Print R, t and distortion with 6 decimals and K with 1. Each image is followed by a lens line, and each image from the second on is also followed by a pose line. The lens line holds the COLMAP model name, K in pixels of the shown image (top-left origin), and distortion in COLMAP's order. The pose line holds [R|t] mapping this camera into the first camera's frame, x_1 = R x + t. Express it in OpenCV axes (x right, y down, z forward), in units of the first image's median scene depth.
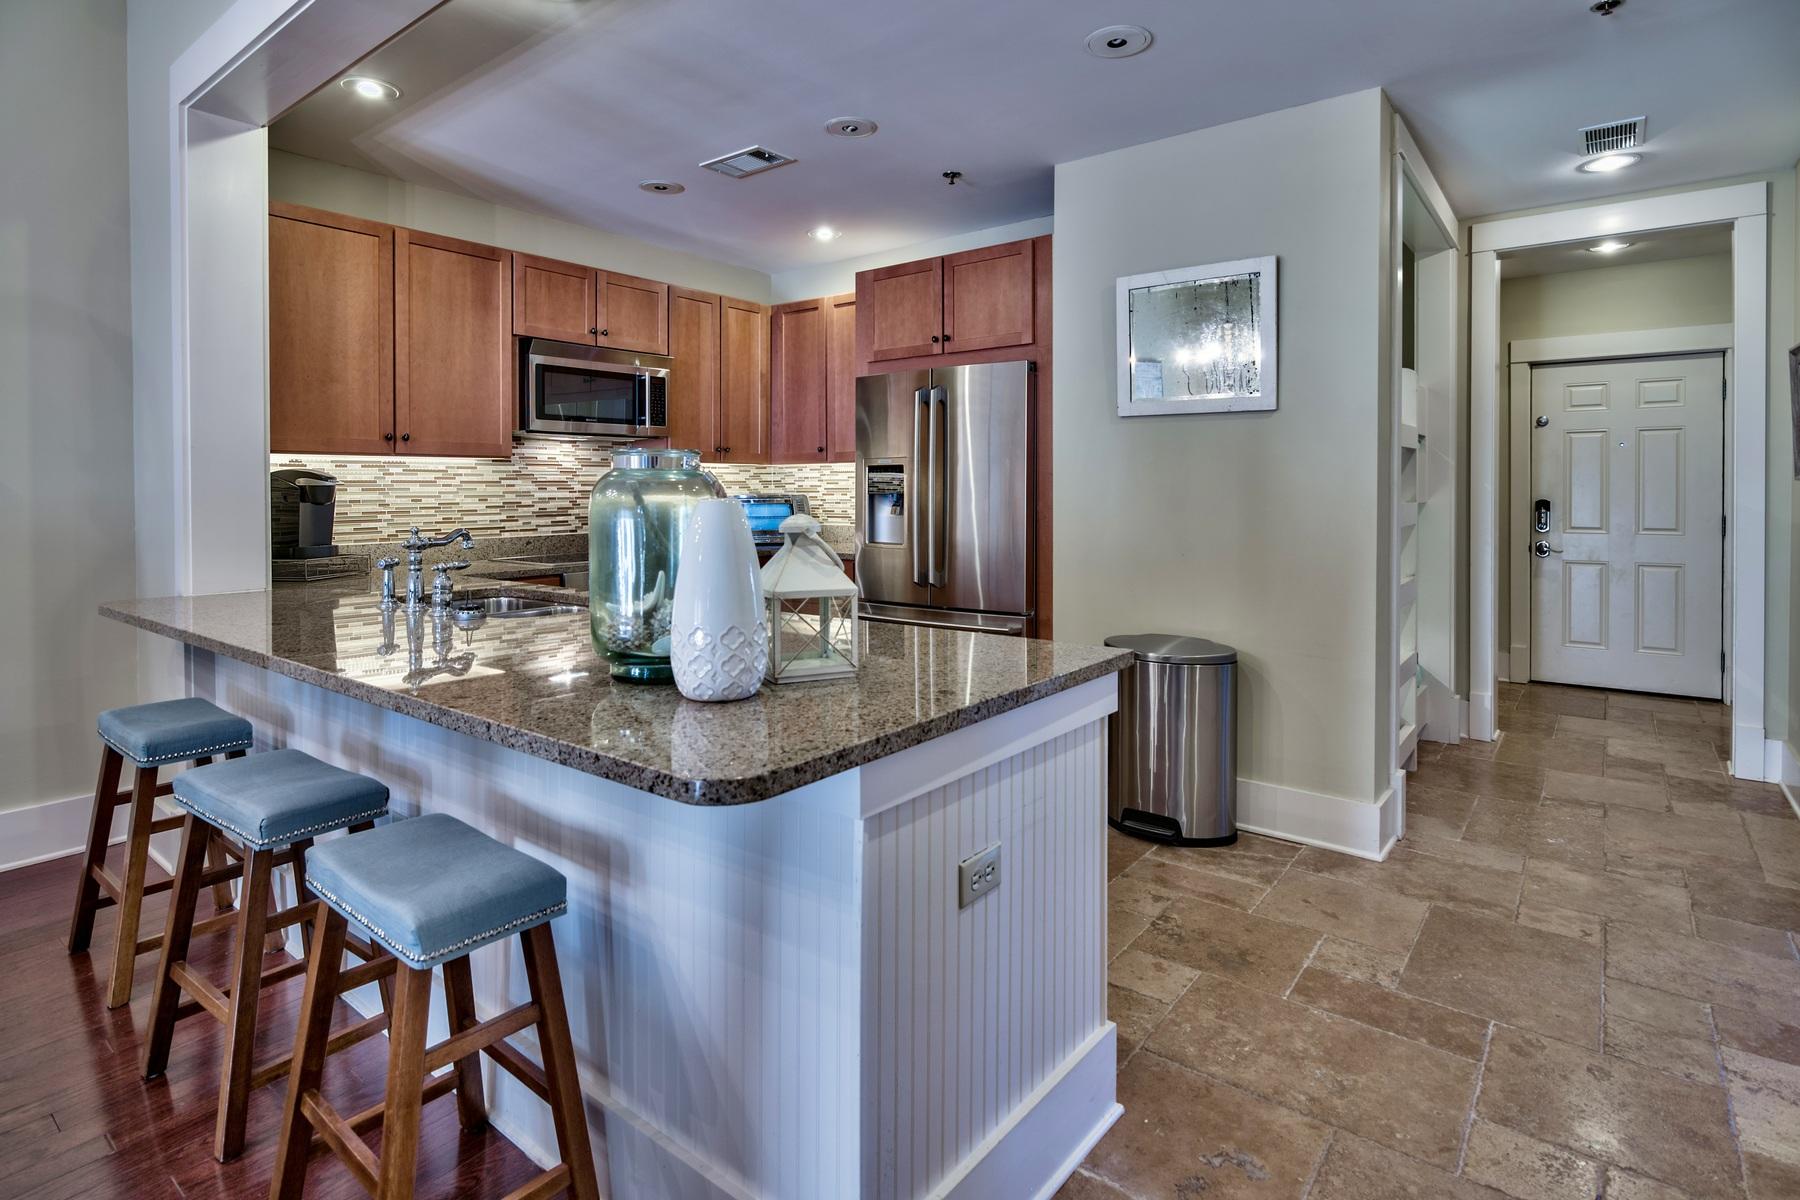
lens RADIAL K [[937.6, 0, 899.4], [0, 937.6, 514.0], [0, 0, 1]] dist [-0.007246, -0.001239]
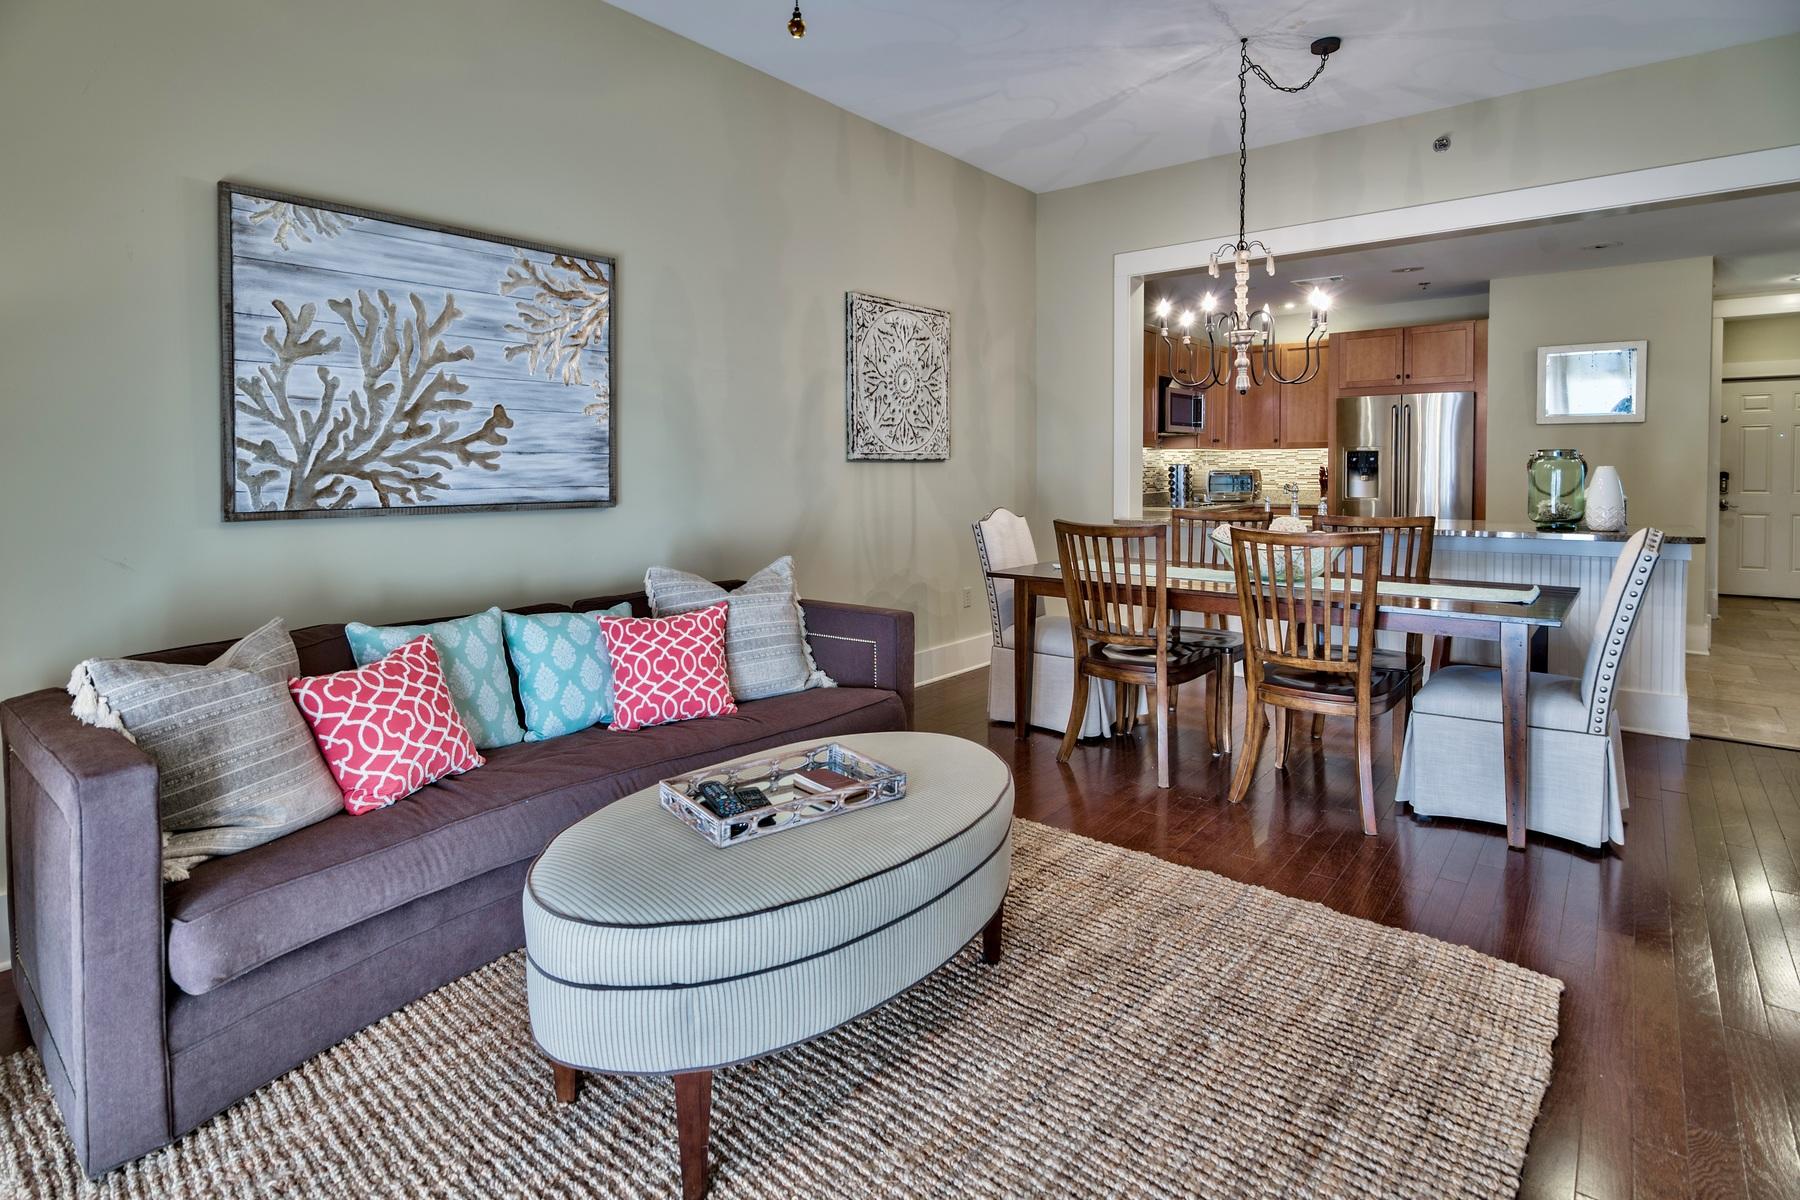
lens RADIAL K [[937.6, 0, 898.9], [0, 937.6, 506.3], [0, 0, 1]] dist [-0.007246, -0.001239]
pose [[0.999809, -0.002189, -0.019413, -0.800879], [0.002449, 0.999907, 0.013404, 0.022105], [0.019382, -0.013449, 0.999722, -0.683207]]
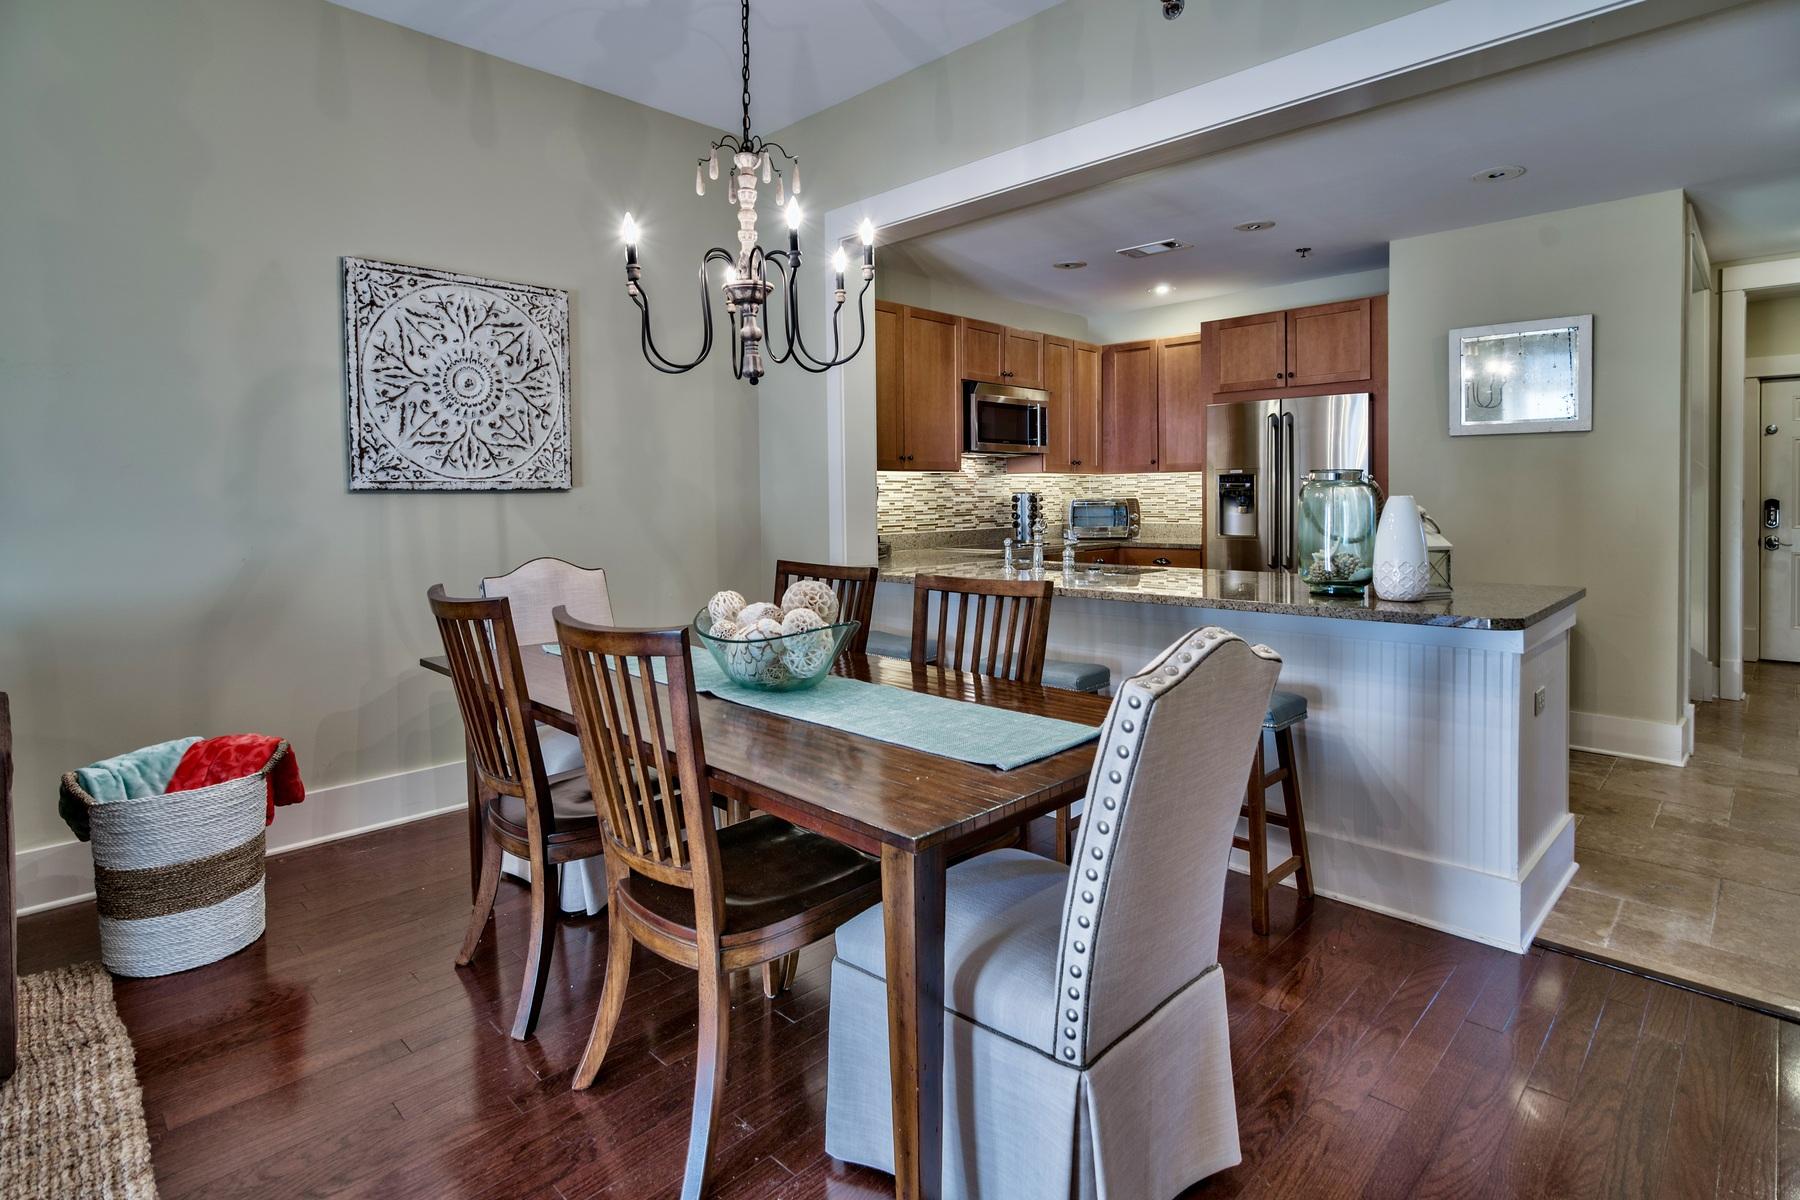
lens RADIAL K [[937.6, 0, 921.2], [0, 937.6, 523.8], [0, 0, 1]] dist [-0.007246, -0.001239]
pose [[0.994884, -0.004140, -0.100940, -0.309160], [0.004431, 0.999987, 0.002656, 0.010061], [0.100928, -0.003089, 0.994889, -0.311385]]
